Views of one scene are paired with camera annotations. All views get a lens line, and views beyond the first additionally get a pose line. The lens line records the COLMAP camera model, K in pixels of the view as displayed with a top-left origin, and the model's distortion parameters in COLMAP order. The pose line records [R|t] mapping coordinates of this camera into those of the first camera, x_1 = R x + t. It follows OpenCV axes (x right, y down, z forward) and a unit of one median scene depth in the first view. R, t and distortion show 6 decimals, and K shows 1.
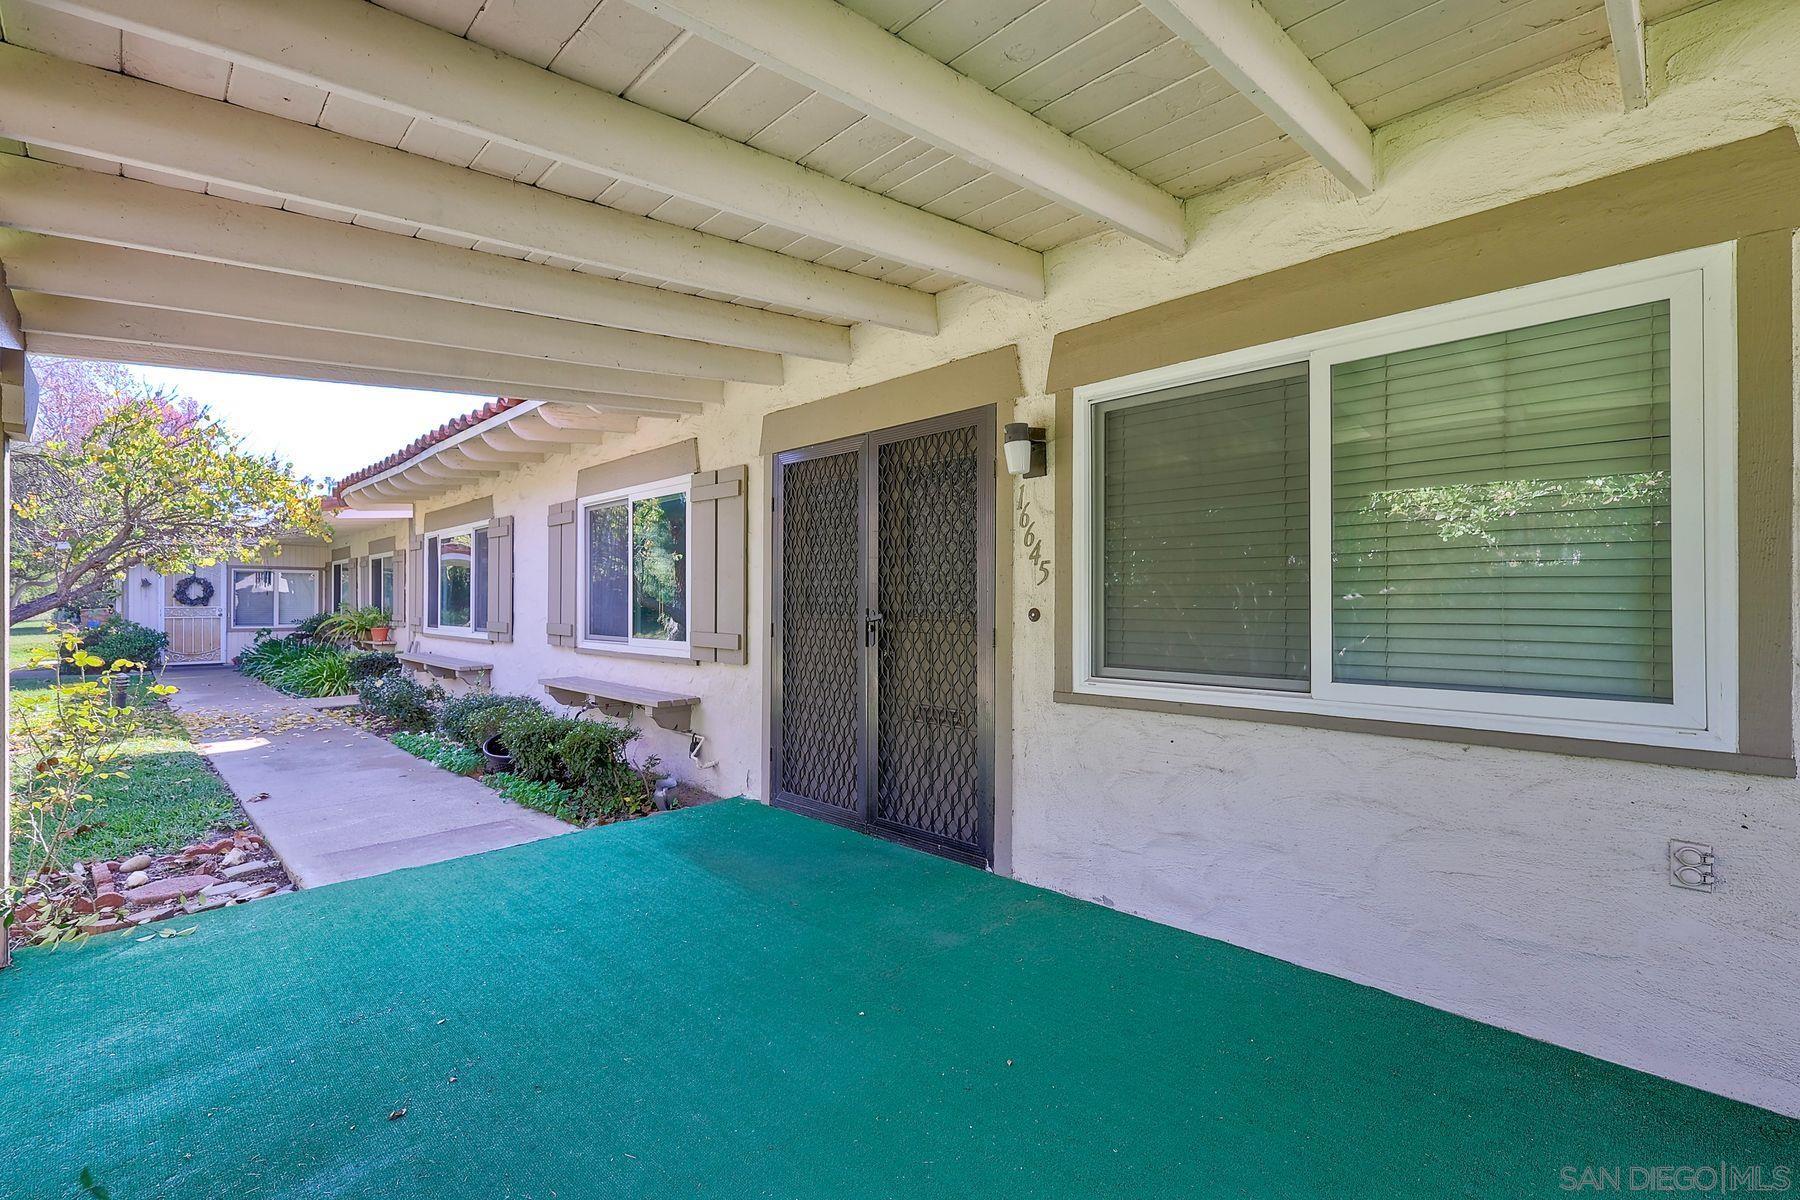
lens RADIAL K [[781.7, 0, 912.6], [0, 781.7, 595.6], [0, 0, 1]] dist [0.000478, -0.000208]
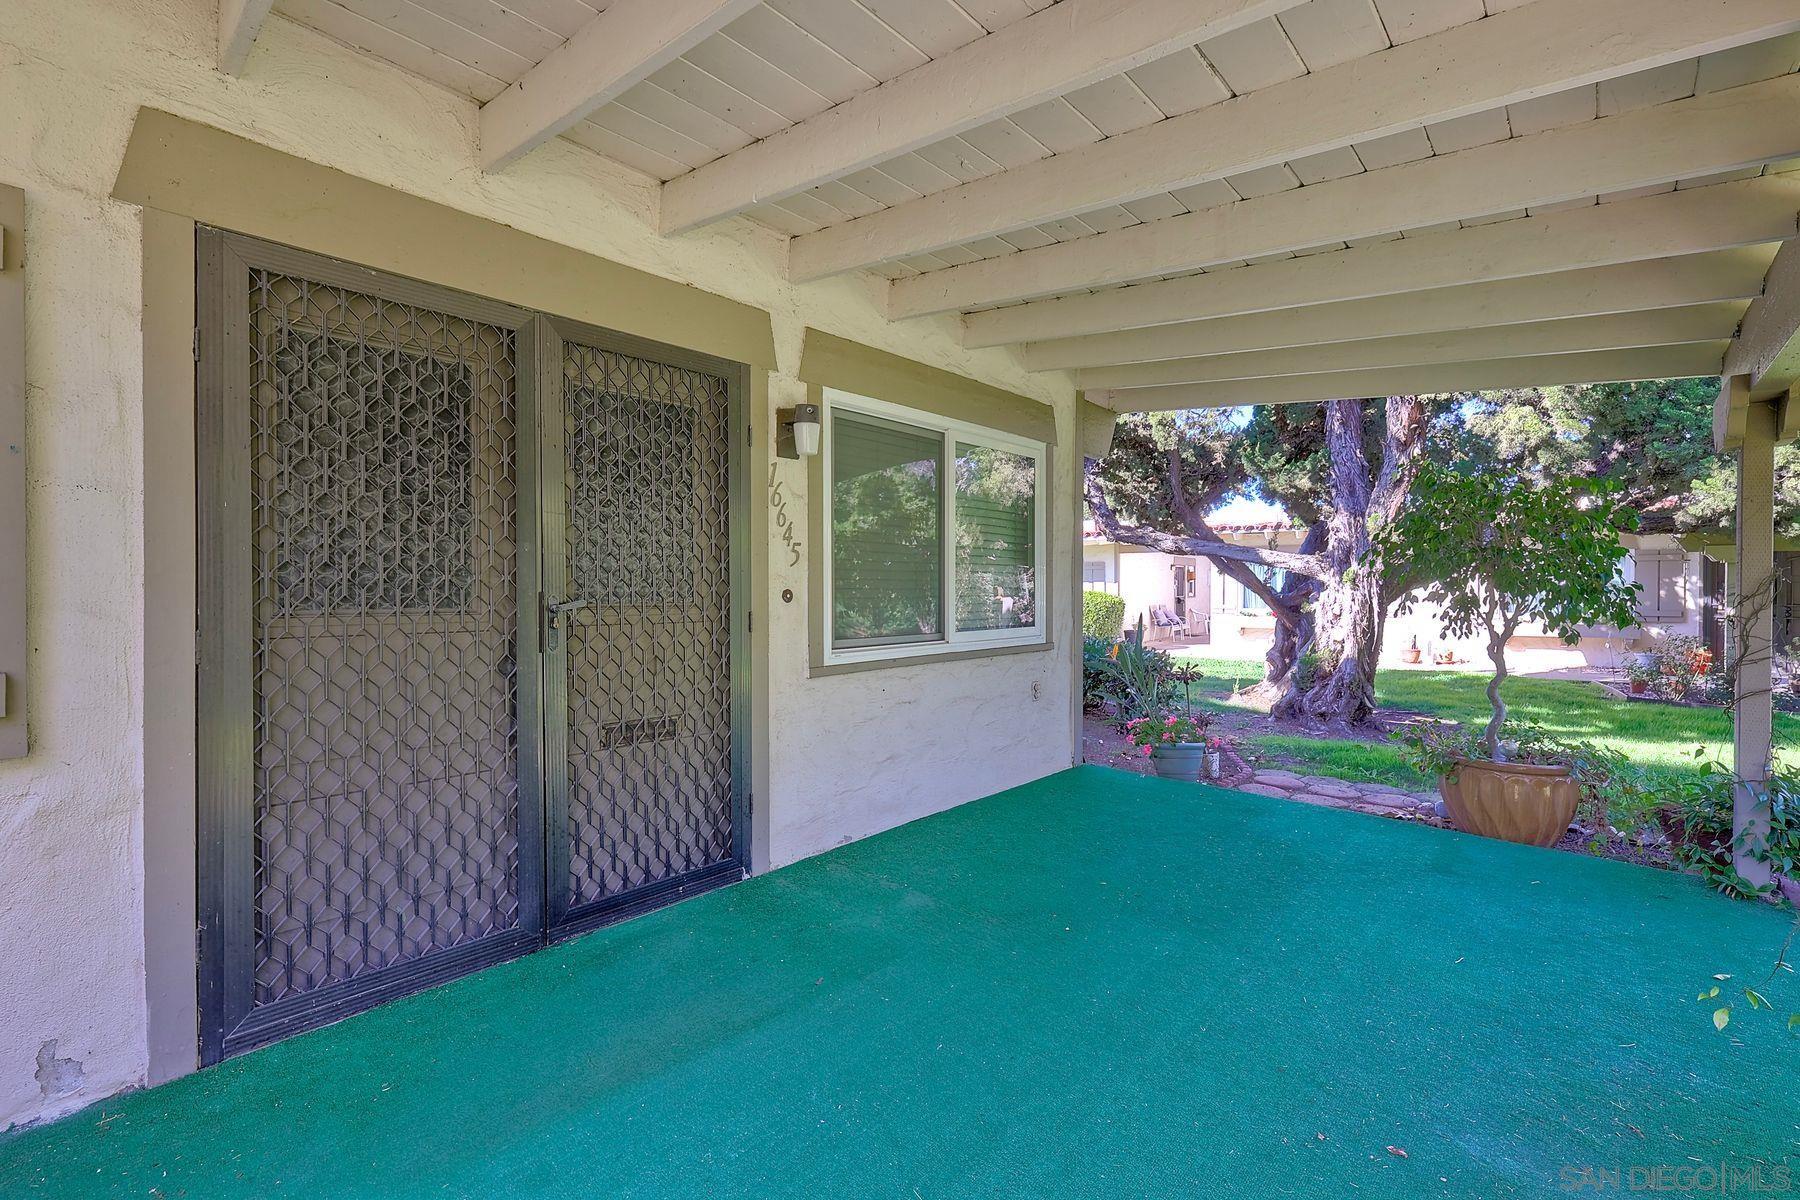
lens RADIAL K [[788.9, 0, 912.5], [0, 788.9, 593.2], [0, 0, 1]] dist [0.004503, 0.000195]
pose [[-0.051599, -0.010618, 0.998611, -0.862340], [-0.010715, 0.999892, 0.010078, 0.009046], [-0.998610, -0.010180, -0.051708, 0.893600]]
